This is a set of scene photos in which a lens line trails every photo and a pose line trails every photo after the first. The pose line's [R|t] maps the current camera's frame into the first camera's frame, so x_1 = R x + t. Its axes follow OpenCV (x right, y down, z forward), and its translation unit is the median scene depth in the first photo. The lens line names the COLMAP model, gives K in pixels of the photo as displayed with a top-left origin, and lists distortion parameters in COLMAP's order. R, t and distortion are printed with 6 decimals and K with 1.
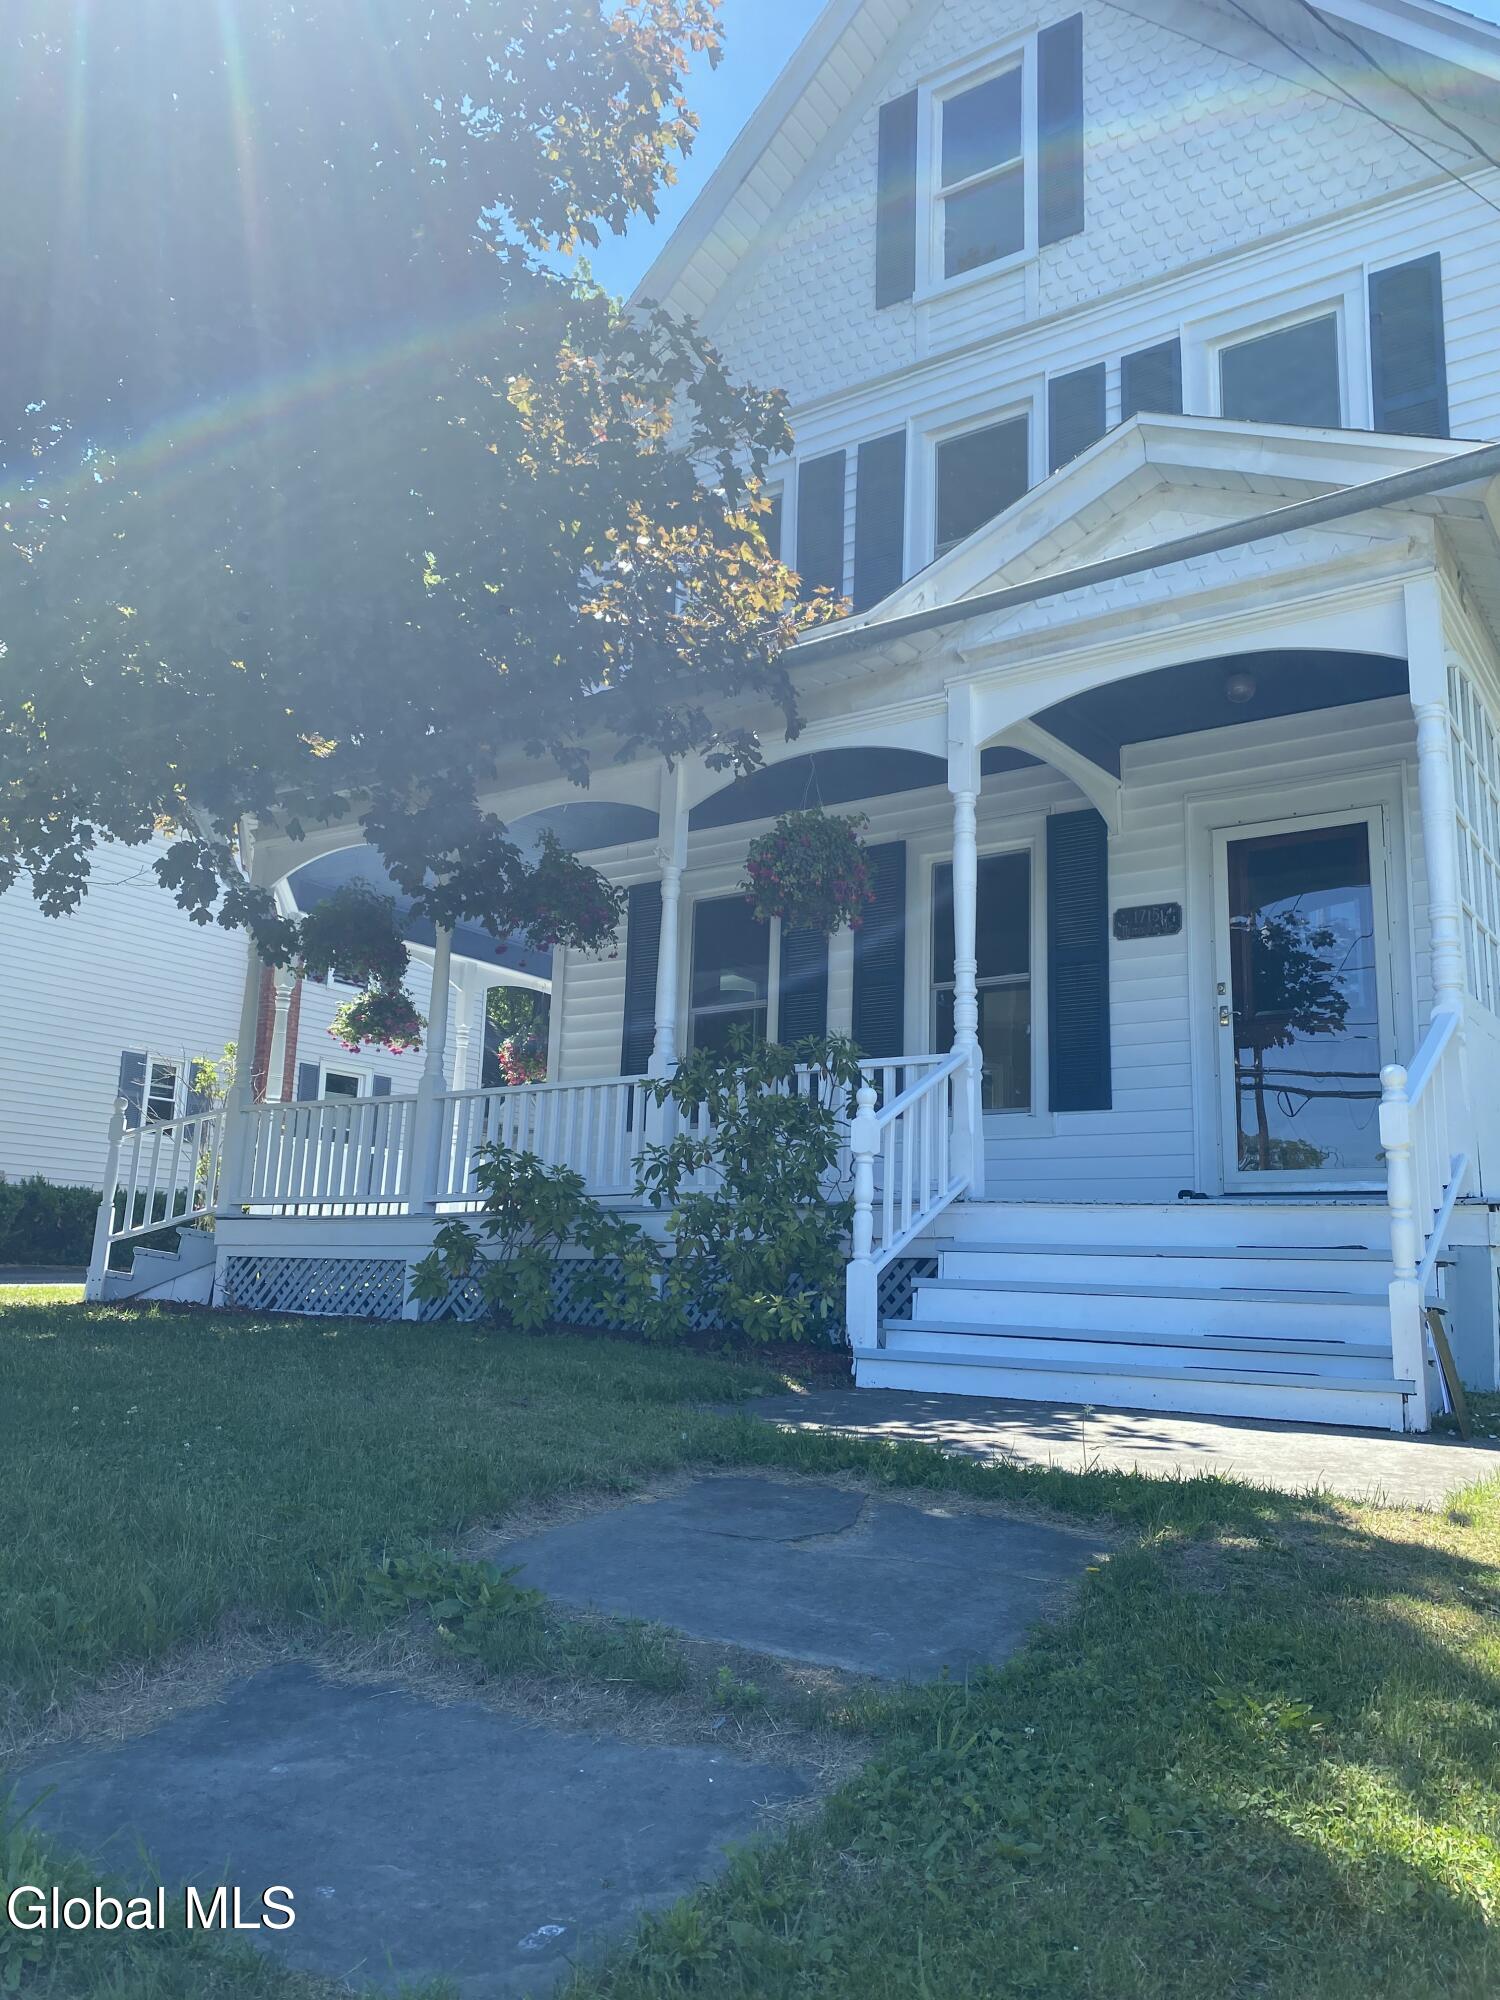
lens RADIAL K [[1522.8, 0, 756.8], [0, 1522.8, 965.6], [0, 0, 1]] dist [-0.004970, -0.004829]
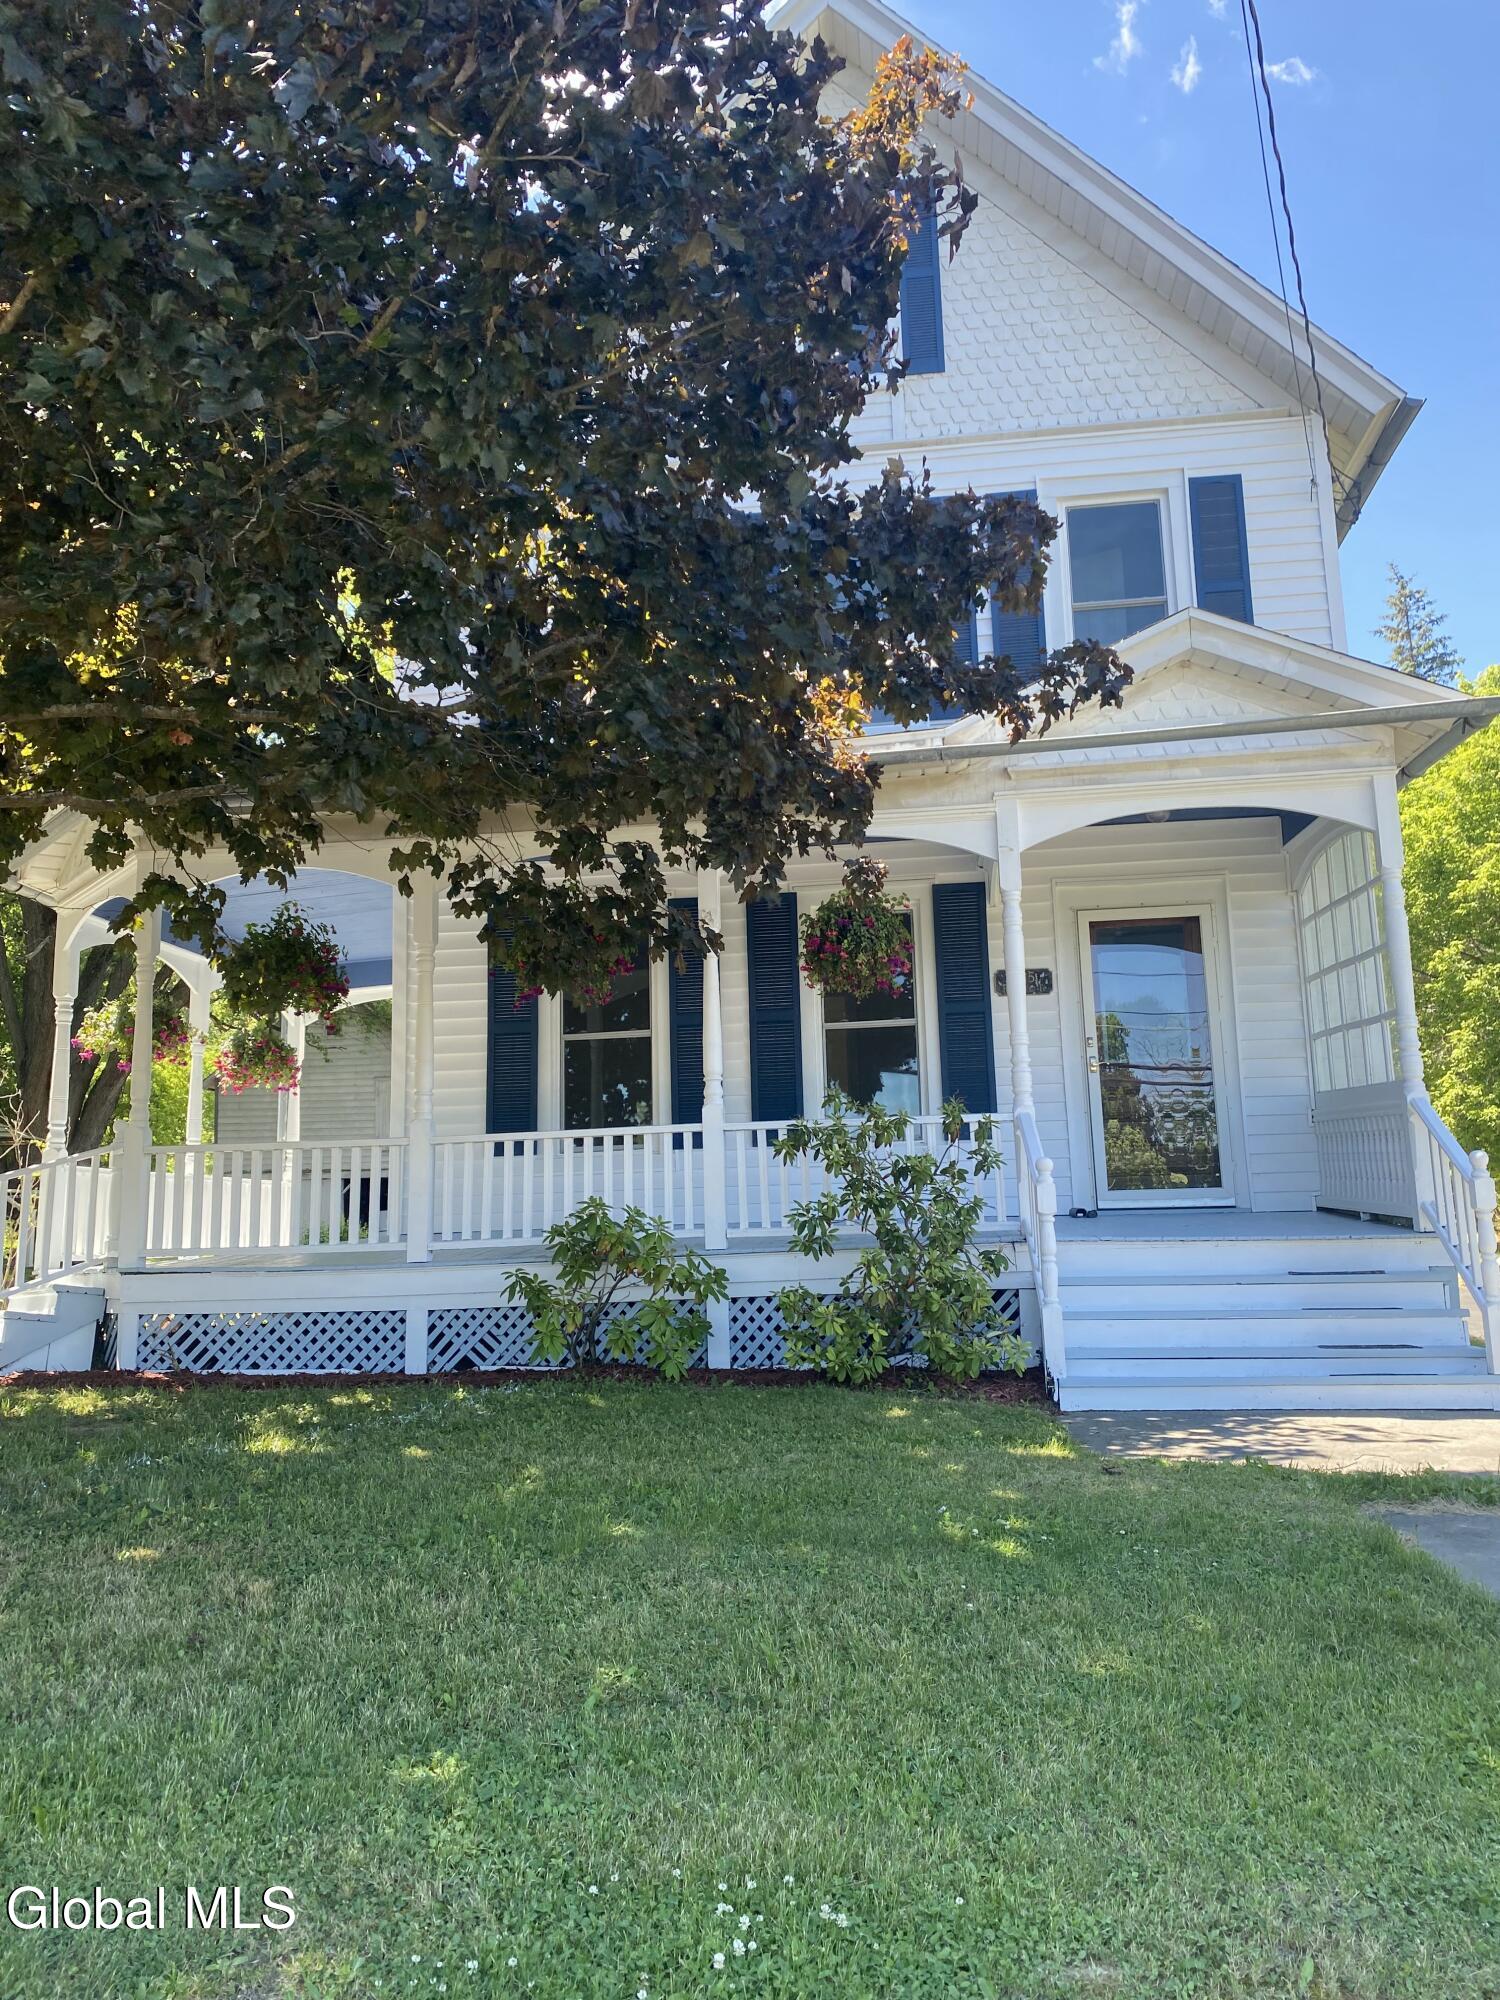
lens RADIAL K [[1507.2, 0, 749.0], [0, 1507.2, 923.5], [0, 0, 1]] dist [-0.002855, -0.002048]
pose [[0.882423, 0.042863, 0.468500, -0.516210], [-0.050184, 0.998735, 0.003146, -0.070940], [-0.467773, -0.026288, 0.883458, 0.051210]]
